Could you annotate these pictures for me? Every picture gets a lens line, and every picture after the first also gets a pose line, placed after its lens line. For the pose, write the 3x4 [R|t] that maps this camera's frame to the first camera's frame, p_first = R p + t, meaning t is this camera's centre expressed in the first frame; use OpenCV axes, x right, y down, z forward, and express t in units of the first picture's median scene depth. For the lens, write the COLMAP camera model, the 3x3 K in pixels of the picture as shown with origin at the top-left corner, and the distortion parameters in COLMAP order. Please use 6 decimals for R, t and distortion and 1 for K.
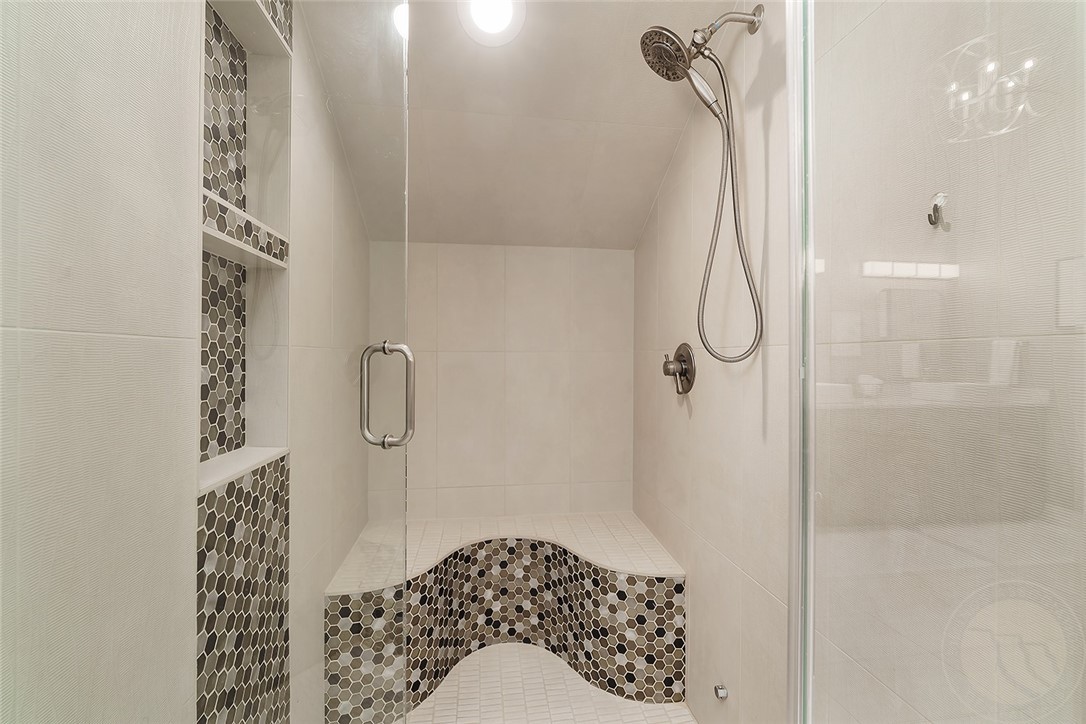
lens RADIAL K [[448.7, 0, 534.2], [0, 448.7, 357.4], [0, 0, 1]] dist [0.000041, -0.000106]
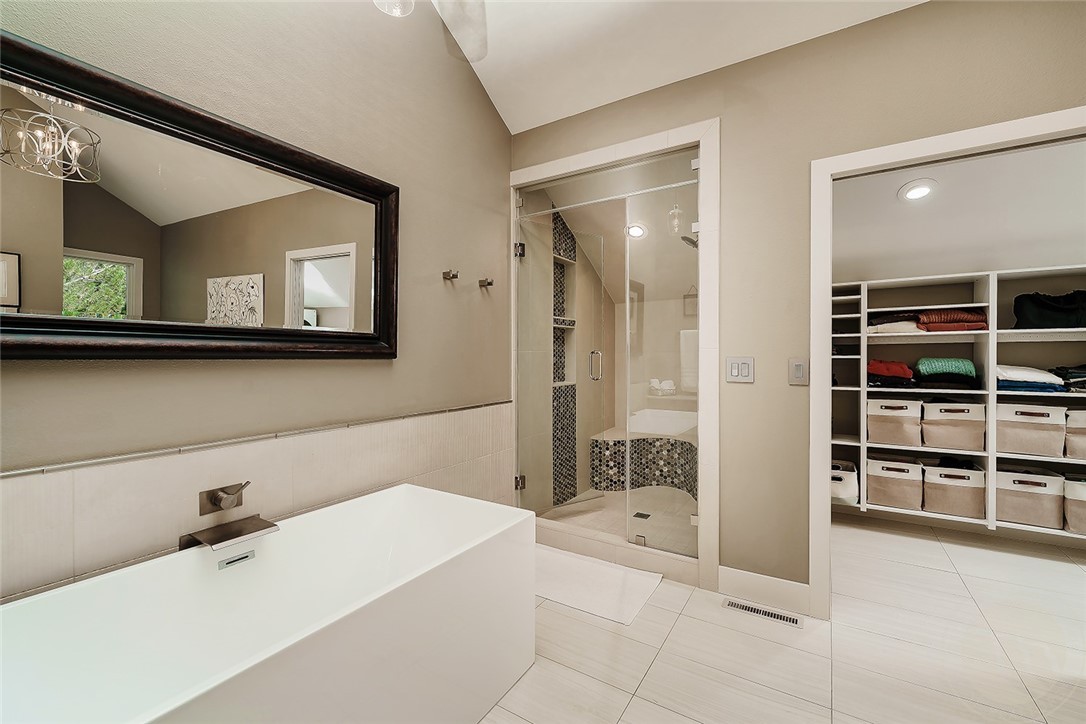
lens RADIAL K [[448.7, 0, 543.9], [0, 448.7, 357.0], [0, 0, 1]] dist [0.000041, -0.000106]
pose [[0.775593, 0.001718, -0.631231, 1.042144], [0.007745, 0.999895, 0.012238, -0.021360], [0.631186, -0.014381, 0.775499, -1.309801]]
